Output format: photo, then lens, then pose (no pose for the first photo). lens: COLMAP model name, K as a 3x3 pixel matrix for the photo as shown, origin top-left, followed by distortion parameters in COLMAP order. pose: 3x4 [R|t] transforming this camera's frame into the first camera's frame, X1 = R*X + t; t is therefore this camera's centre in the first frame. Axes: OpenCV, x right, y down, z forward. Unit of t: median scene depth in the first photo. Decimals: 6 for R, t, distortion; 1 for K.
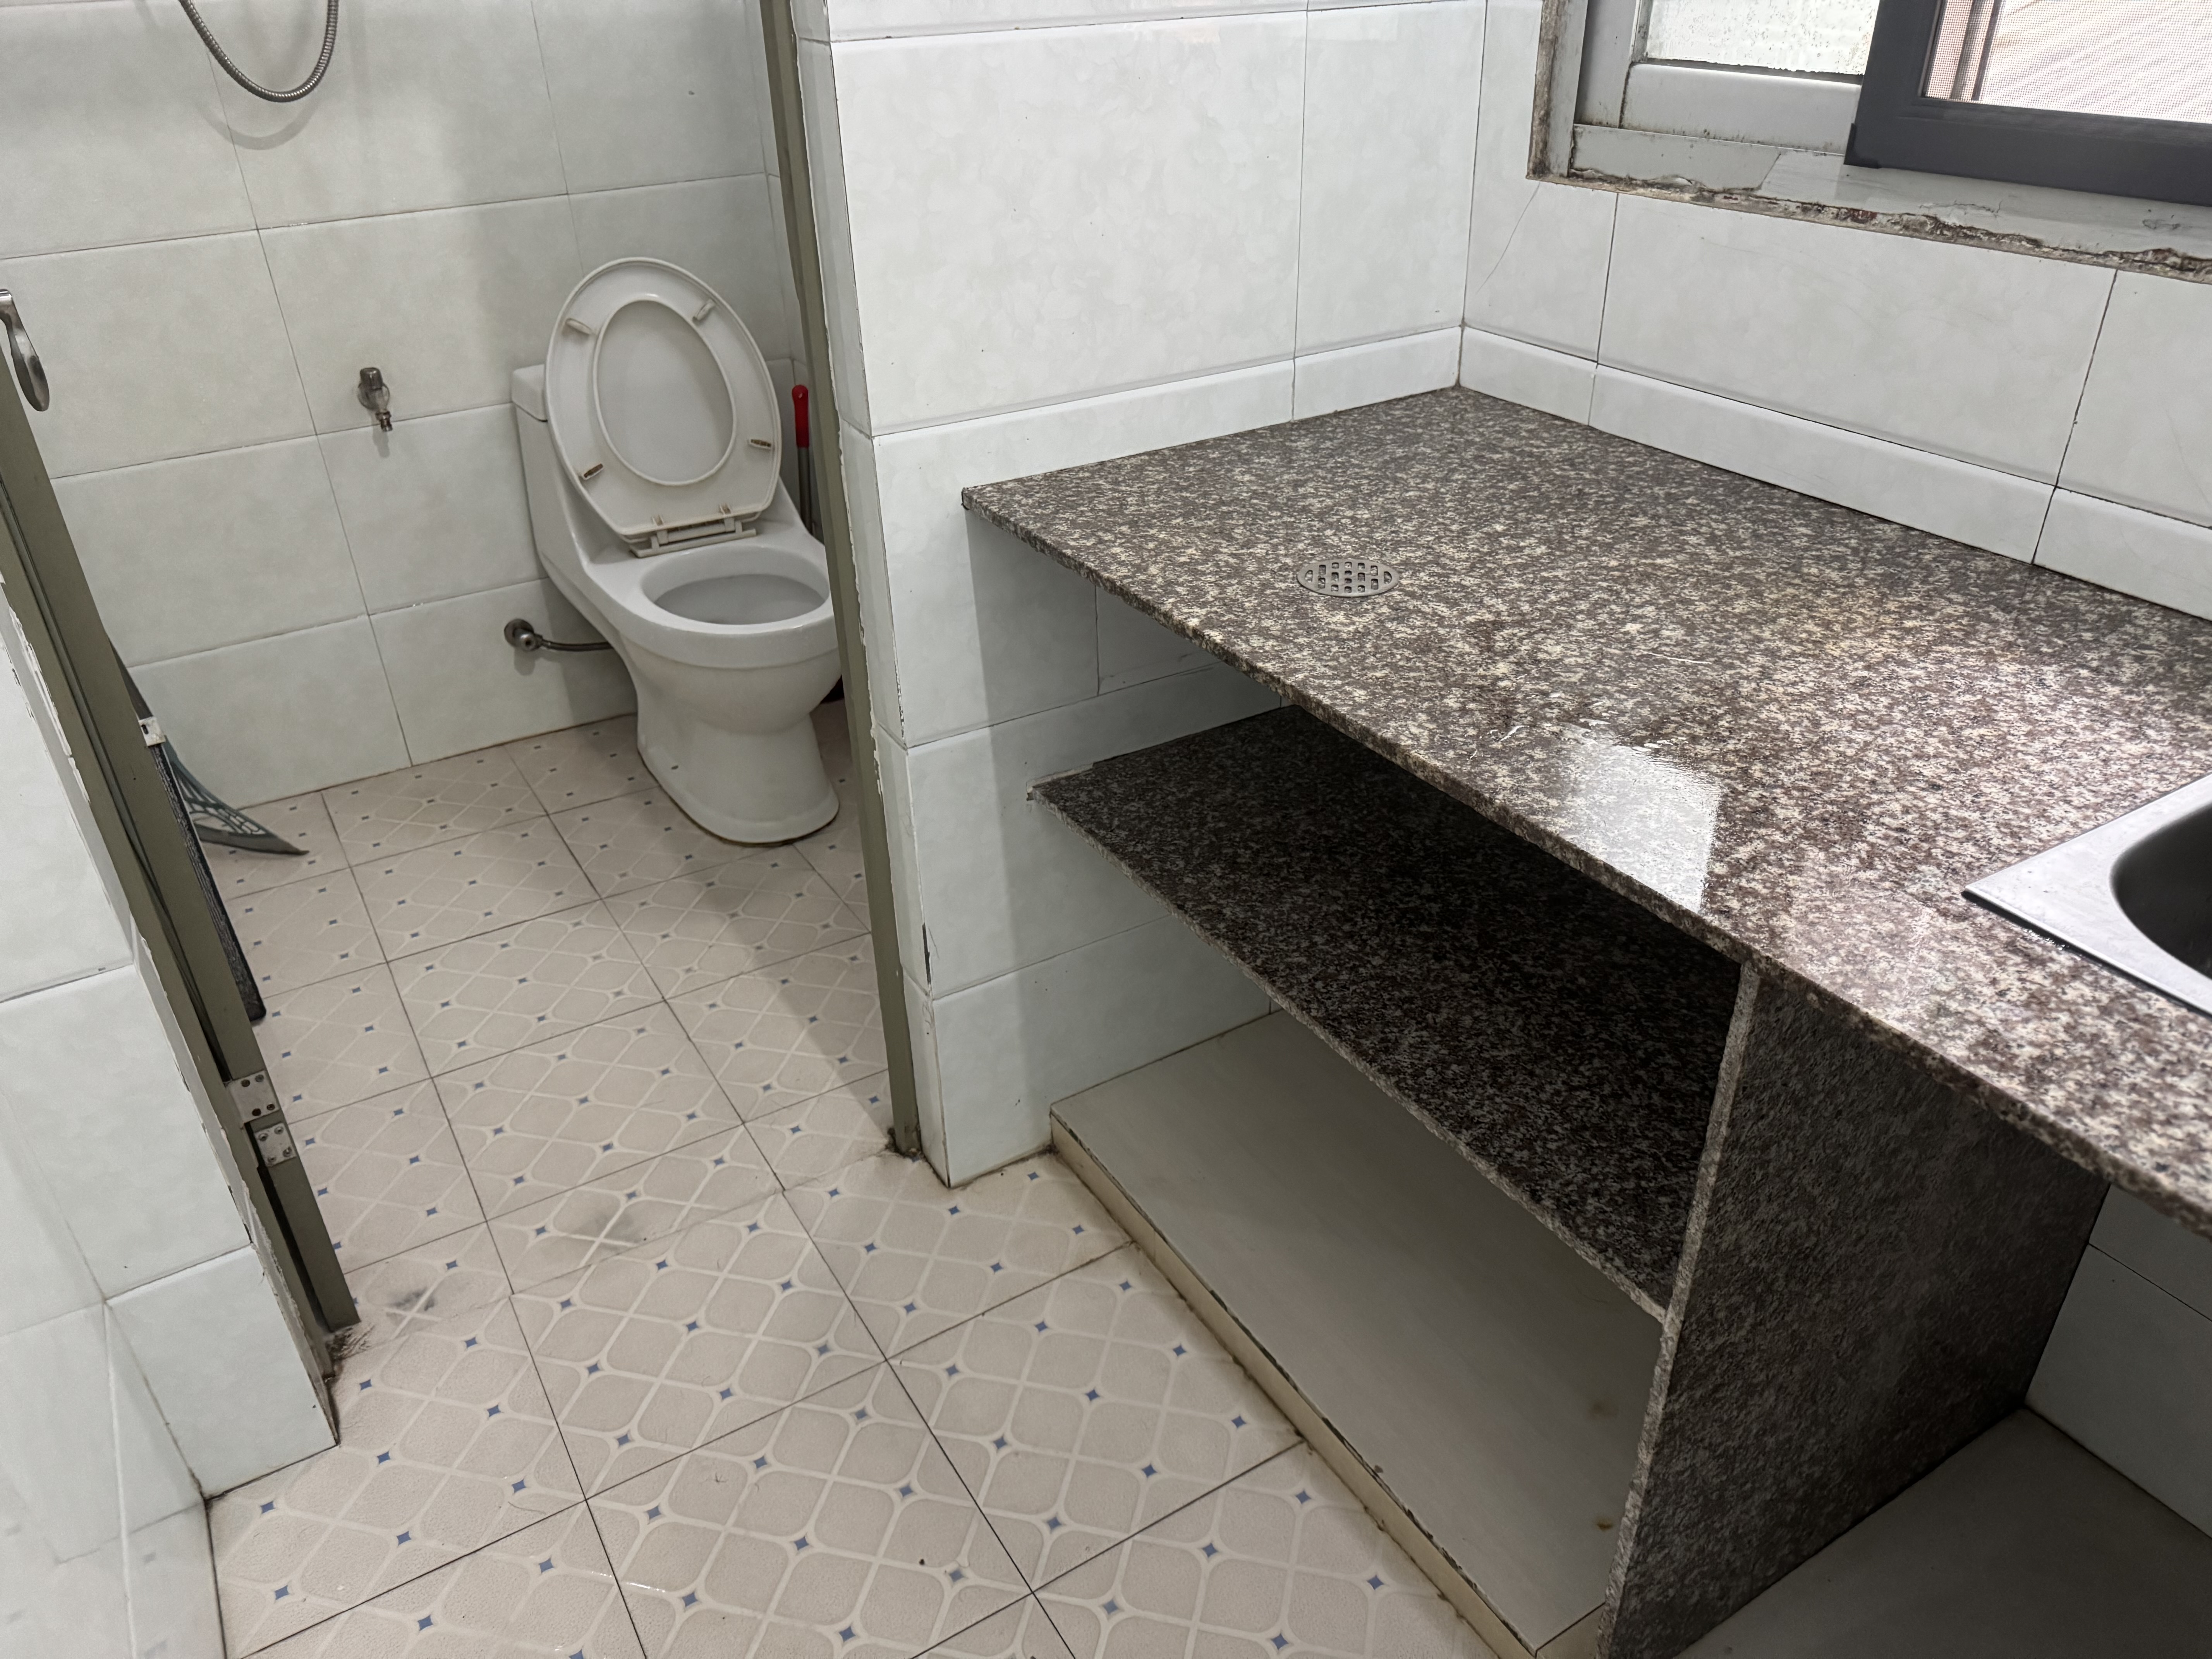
lens RADIAL K [[1566.5, 0, 1079.5], [0, 1566.5, 858.6], [0, 0, 1]] dist [0.025678, -0.008848]
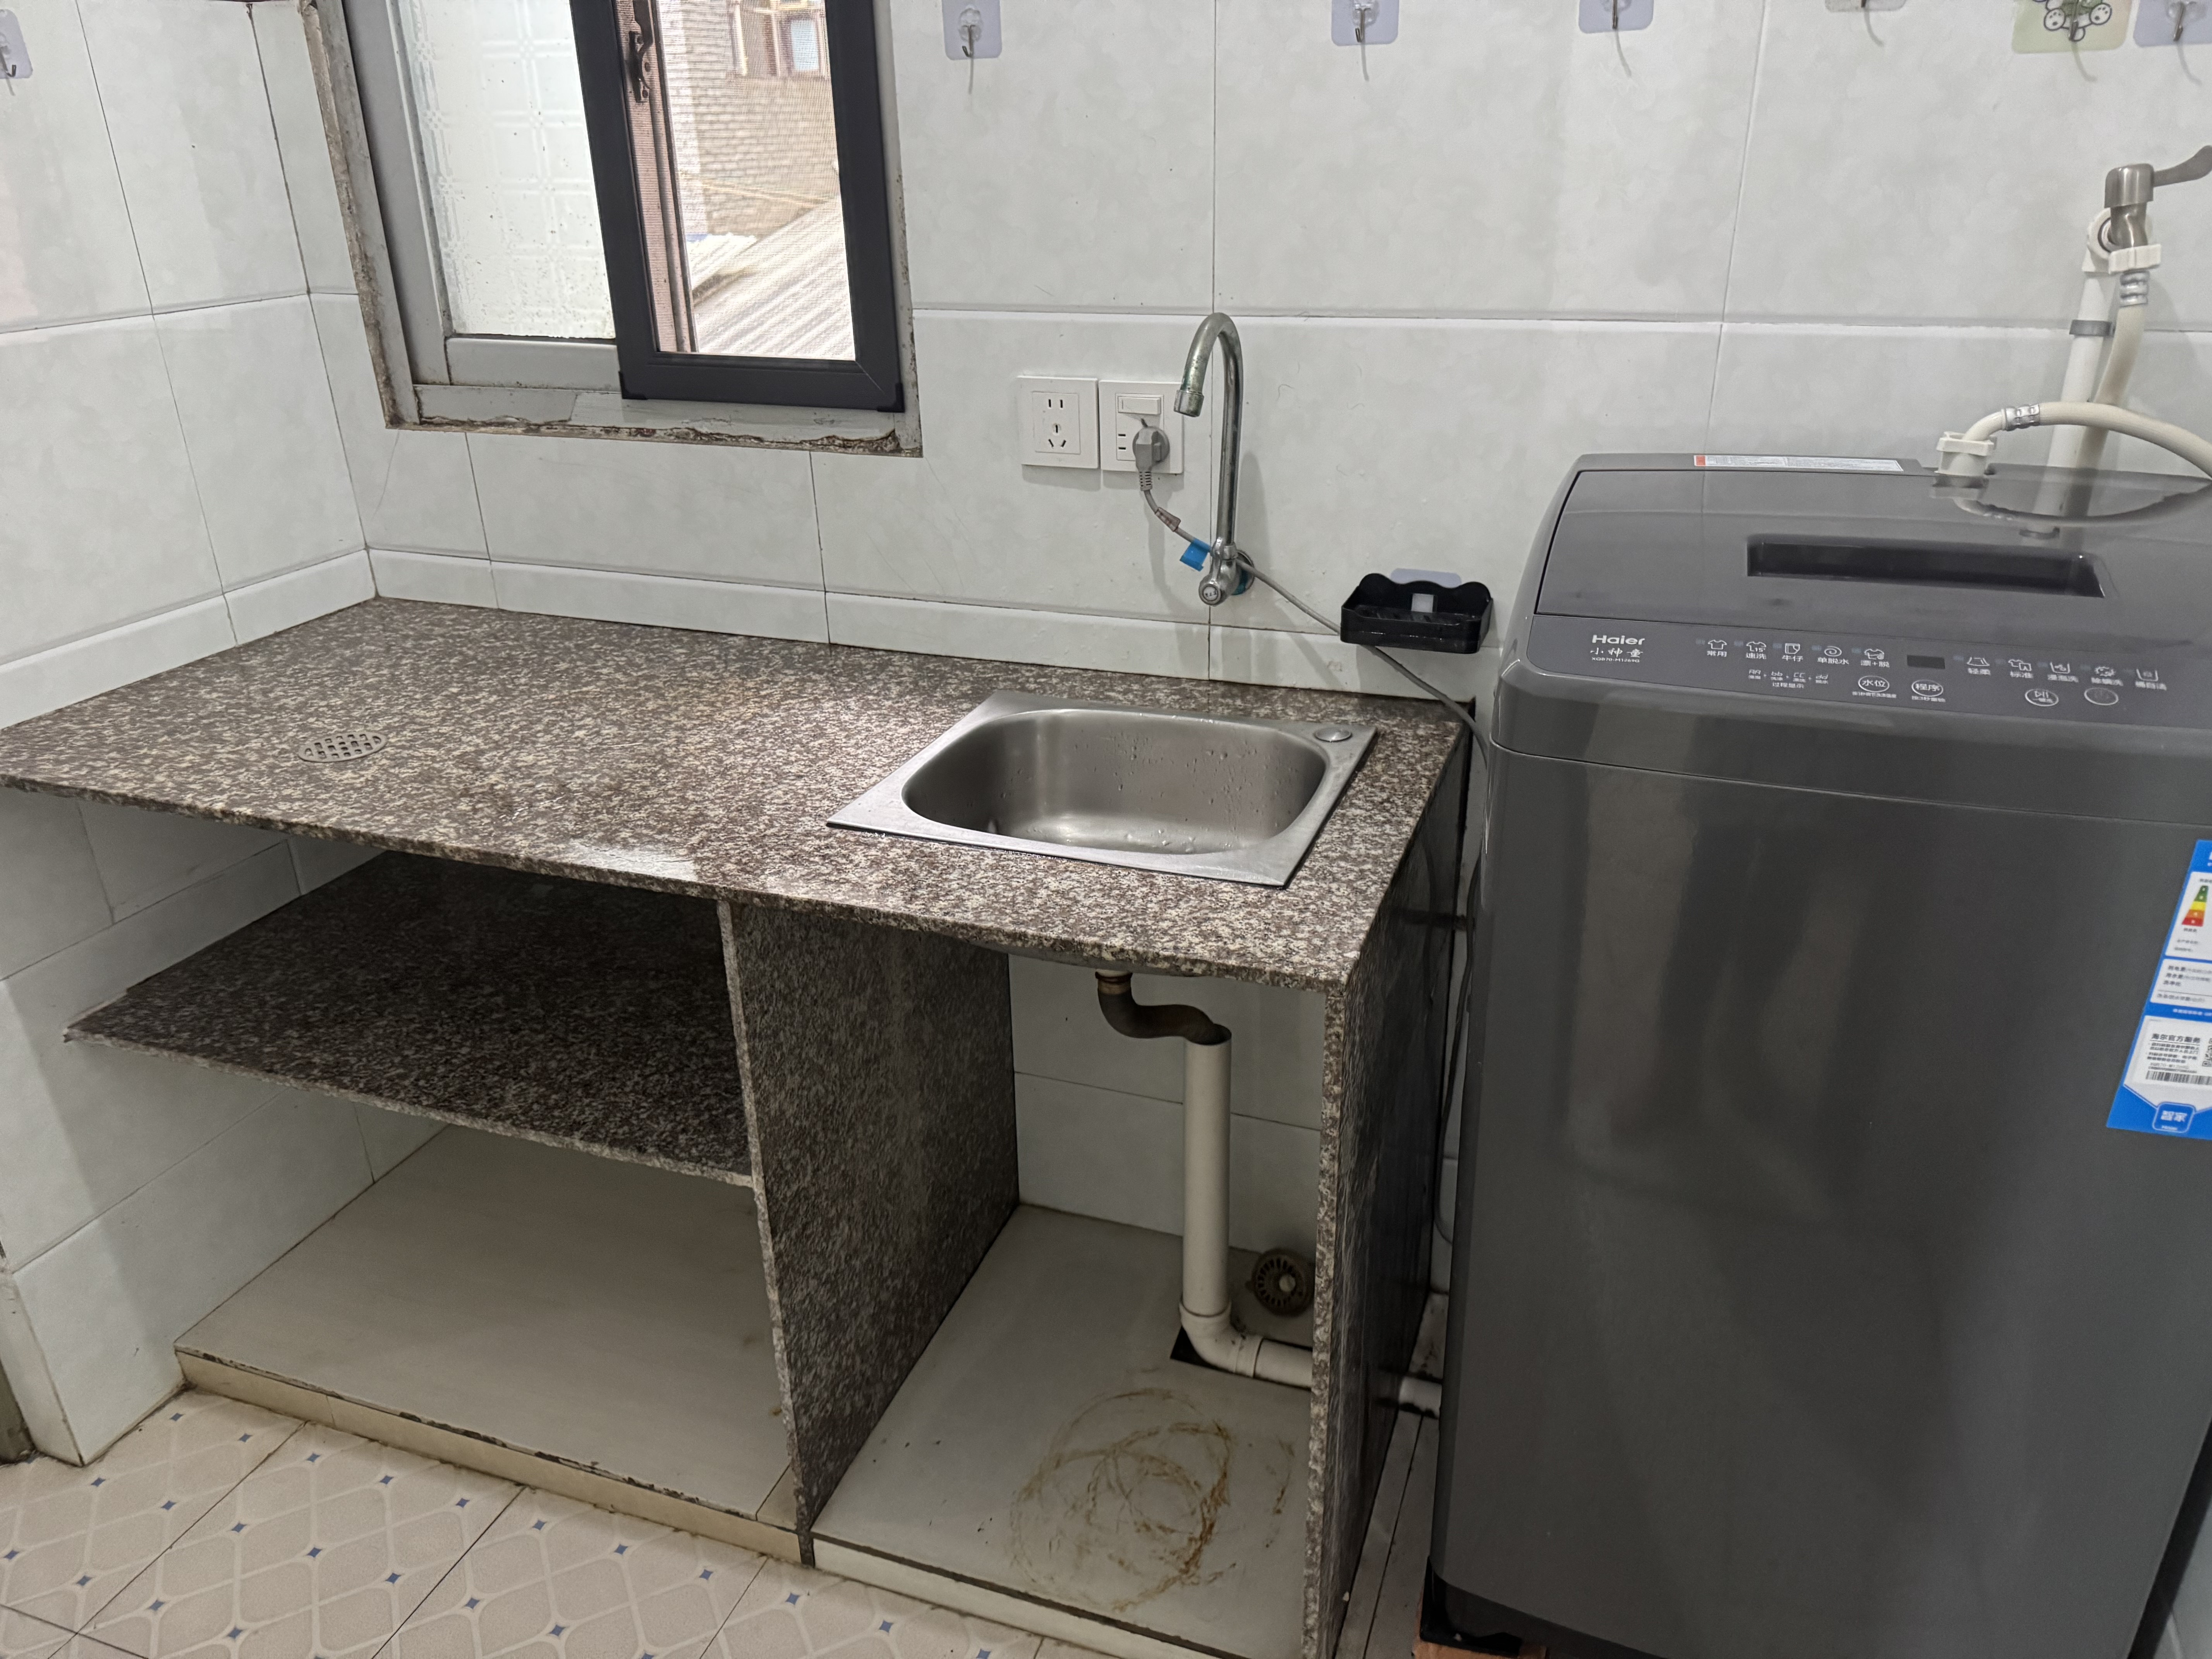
lens RADIAL K [[1589.8, 0, 1106.0], [0, 1589.8, 829.5], [0, 0, 1]] dist [-0.000970, -0.000127]
pose [[0.770527, -0.242690, 0.589397, -0.111303], [0.326908, 0.944269, -0.038560, 0.118245], [-0.547191, 0.222390, 0.806923, -0.293929]]
